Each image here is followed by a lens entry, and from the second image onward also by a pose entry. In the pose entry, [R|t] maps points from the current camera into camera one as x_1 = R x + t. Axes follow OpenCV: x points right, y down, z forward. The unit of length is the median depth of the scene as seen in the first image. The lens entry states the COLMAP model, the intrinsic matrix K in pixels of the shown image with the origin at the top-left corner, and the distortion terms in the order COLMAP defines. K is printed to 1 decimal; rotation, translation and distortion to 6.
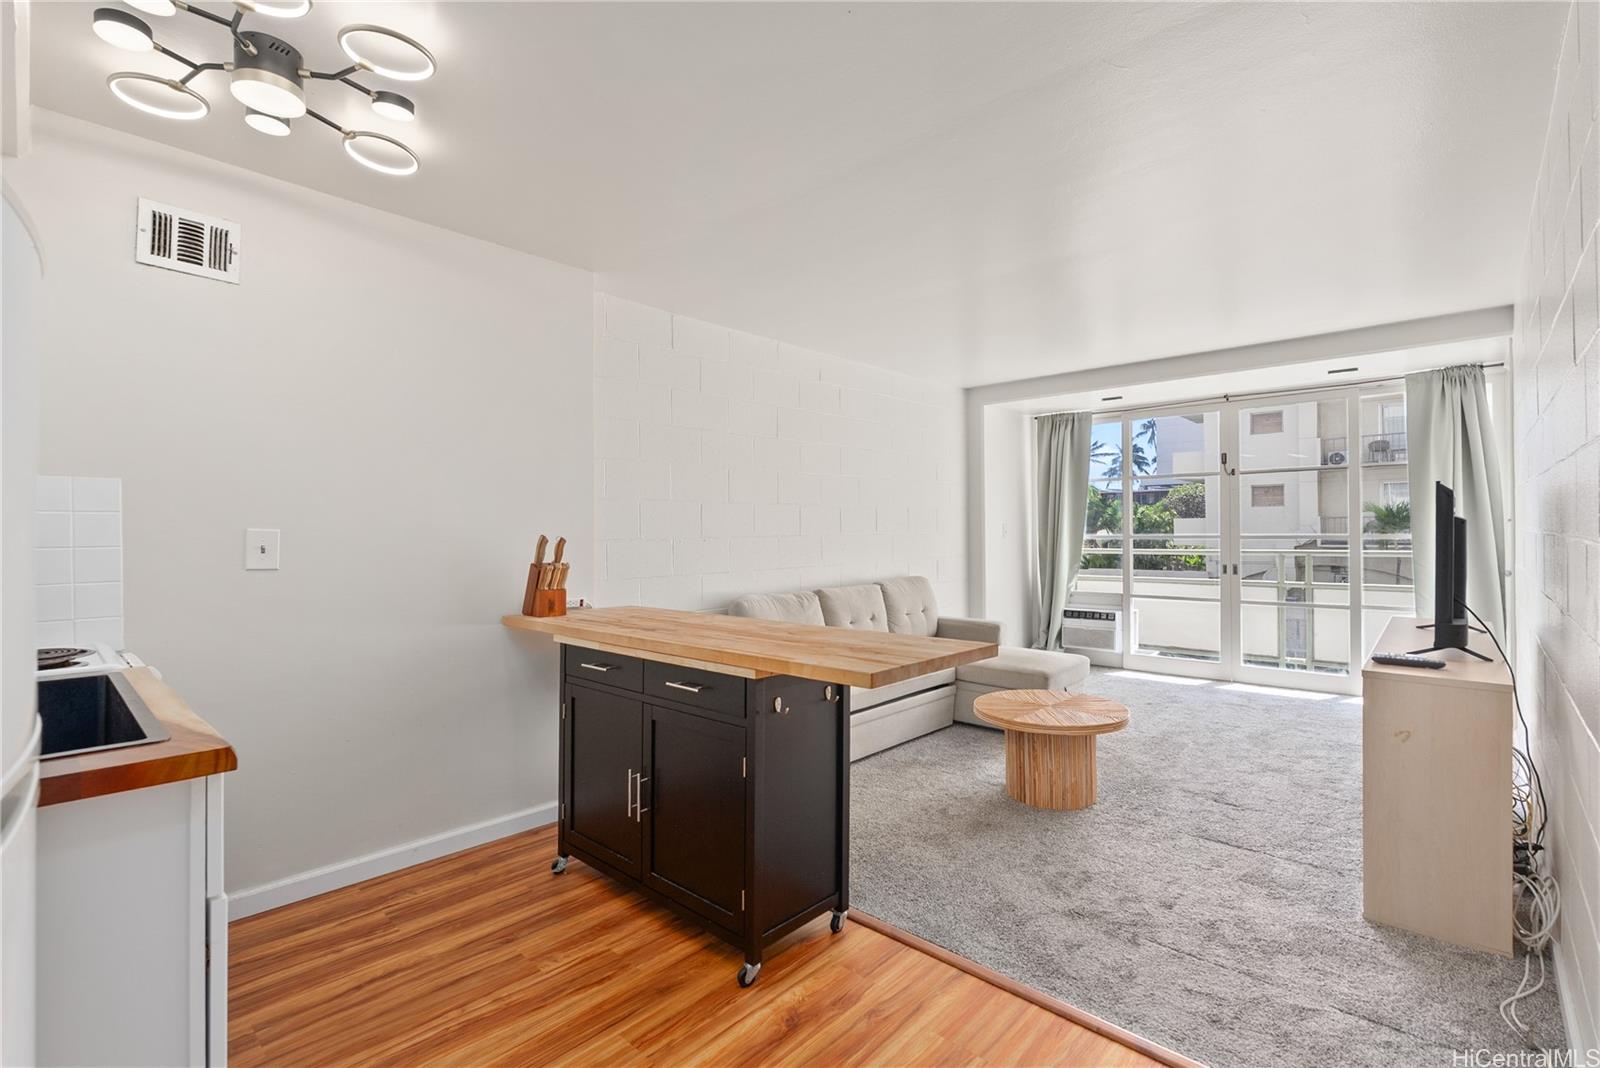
lens RADIAL K [[719.4, 0, 804.1], [0, 719.4, 530.5], [0, 0, 1]] dist [-0.001811, -0.000244]
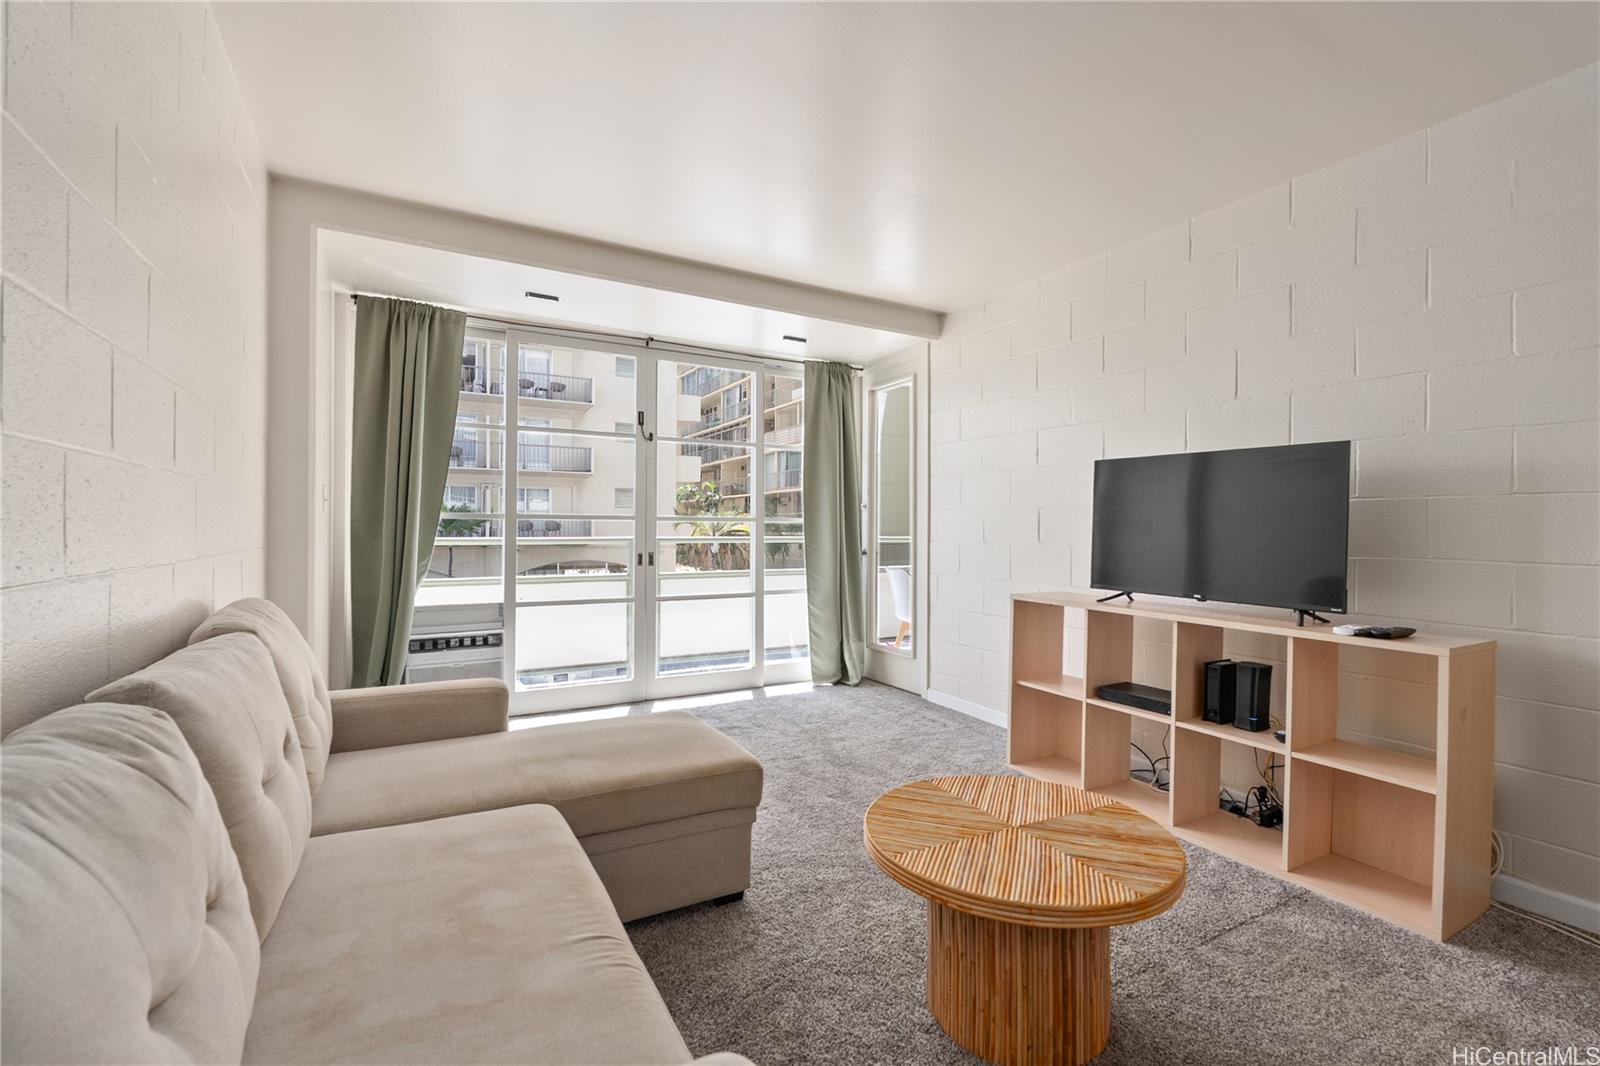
lens RADIAL K [[719.4, 0, 806.7], [0, 719.4, 536.2], [0, 0, 1]] dist [-0.001811, -0.000244]
pose [[0.295420, 0.006788, 0.955343, -0.113244], [-0.005130, 0.999972, -0.005519, 0.032196], [-0.955354, -0.003271, 0.295447, 0.592297]]
